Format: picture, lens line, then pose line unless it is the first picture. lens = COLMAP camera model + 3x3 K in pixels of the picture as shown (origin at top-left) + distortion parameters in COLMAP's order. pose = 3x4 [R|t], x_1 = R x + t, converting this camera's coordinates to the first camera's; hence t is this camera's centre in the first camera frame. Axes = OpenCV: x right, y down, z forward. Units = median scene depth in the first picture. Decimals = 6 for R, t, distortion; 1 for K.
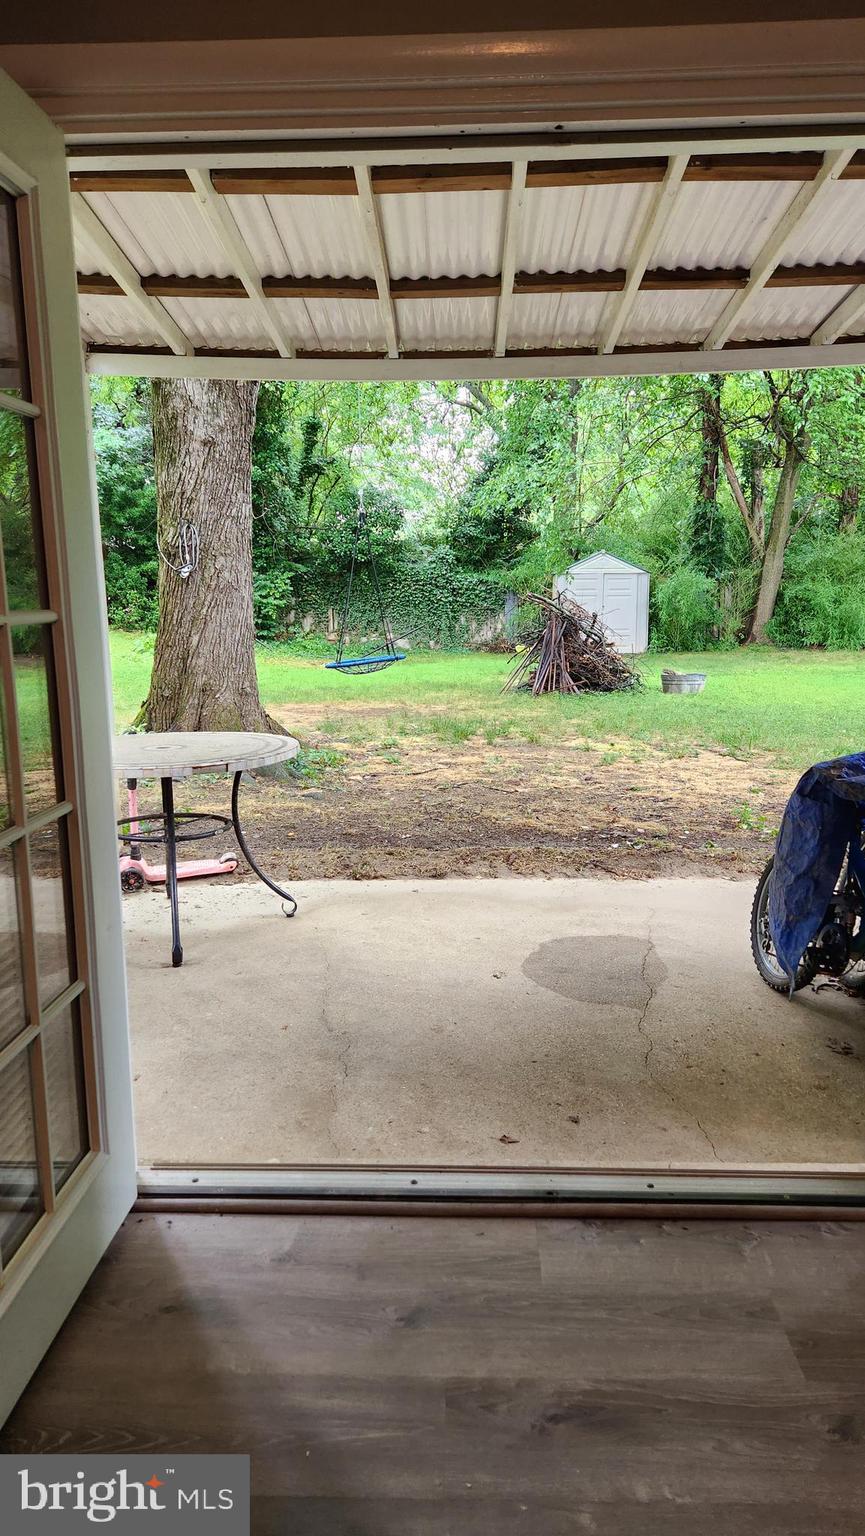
lens RADIAL K [[1053.2, 0, 432.5], [0, 1053.2, 768.0], [0, 0, 1]] dist [0.072782, -0.001427]
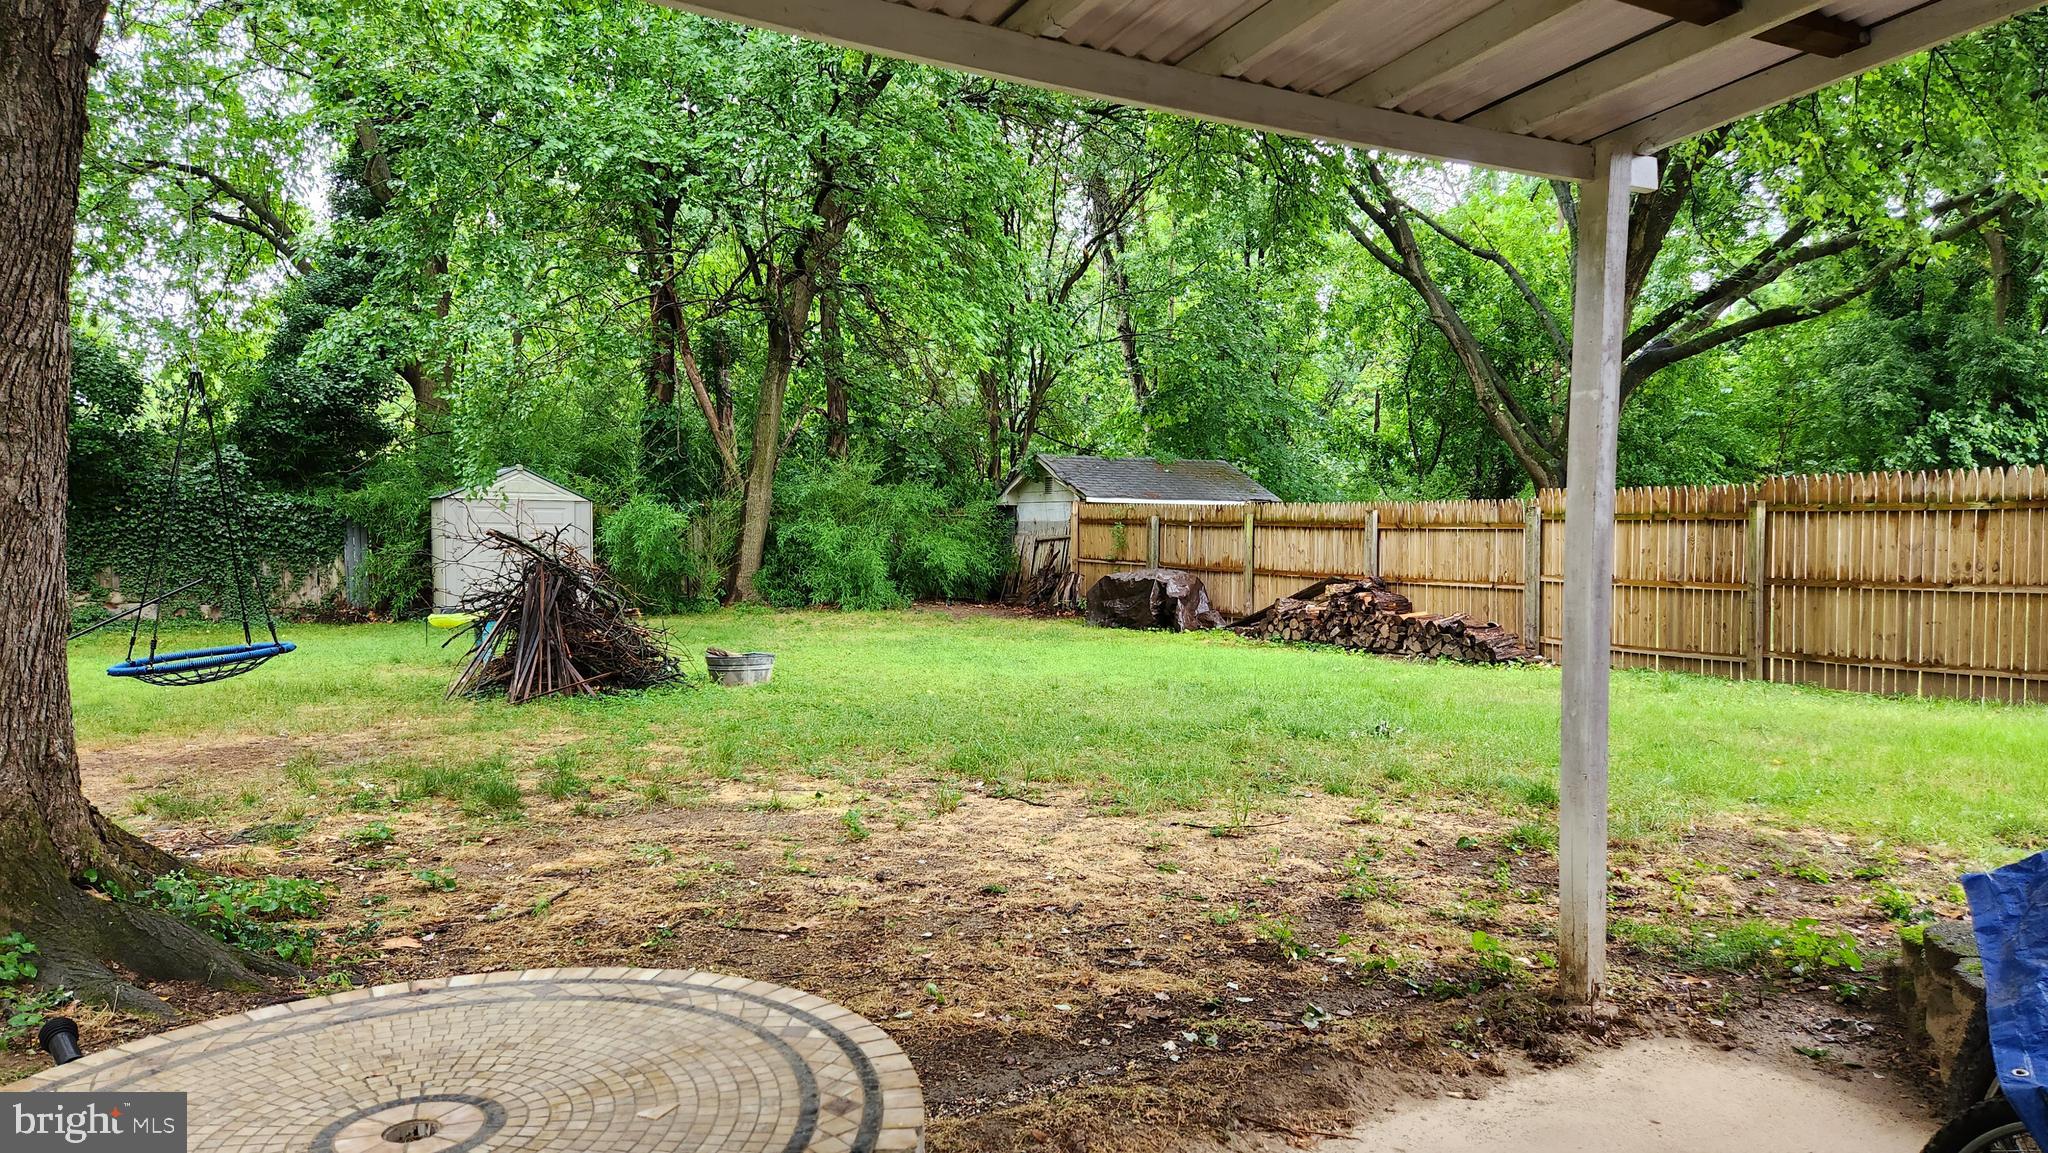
lens RADIAL K [[1404.2, 0, 1024.0], [0, 1404.2, 576.5], [0, 0, 1]] dist [0.072782, -0.001427]
pose [[0.839055, -0.005547, 0.544019, -0.054412], [0.076259, 0.991275, -0.107510, -0.017377], [-0.538676, 0.131693, 0.832157, 0.099995]]
